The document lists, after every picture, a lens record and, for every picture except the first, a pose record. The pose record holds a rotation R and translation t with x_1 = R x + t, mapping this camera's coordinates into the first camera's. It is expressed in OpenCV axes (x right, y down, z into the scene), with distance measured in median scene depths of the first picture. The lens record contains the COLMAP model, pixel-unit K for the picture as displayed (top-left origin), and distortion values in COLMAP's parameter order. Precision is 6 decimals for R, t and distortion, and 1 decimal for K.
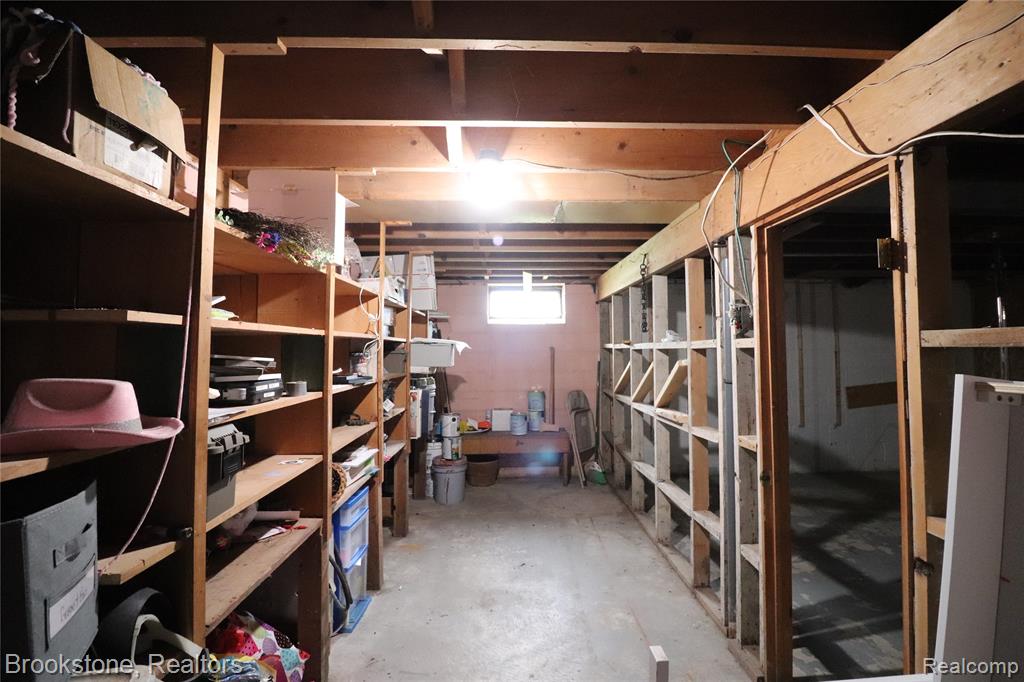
lens RADIAL K [[472.4, 0, 512.3], [0, 472.4, 341.4], [0, 0, 1]] dist [-0.004693, -0.011266]
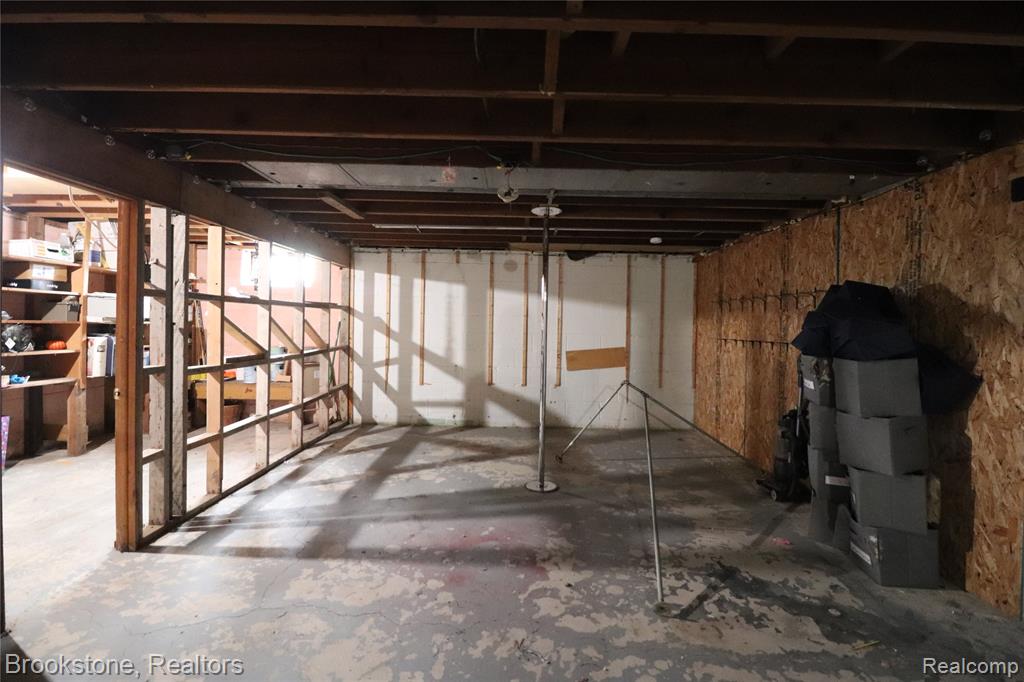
lens RADIAL K [[472.4, 0, 512.9], [0, 472.4, 340.1], [0, 0, 1]] dist [-0.004693, -0.011266]
pose [[0.999530, 0.027265, -0.013983, 0.834949], [-0.026427, 0.998029, 0.056925, 0.016147], [0.015507, -0.056529, 0.998281, -0.145551]]
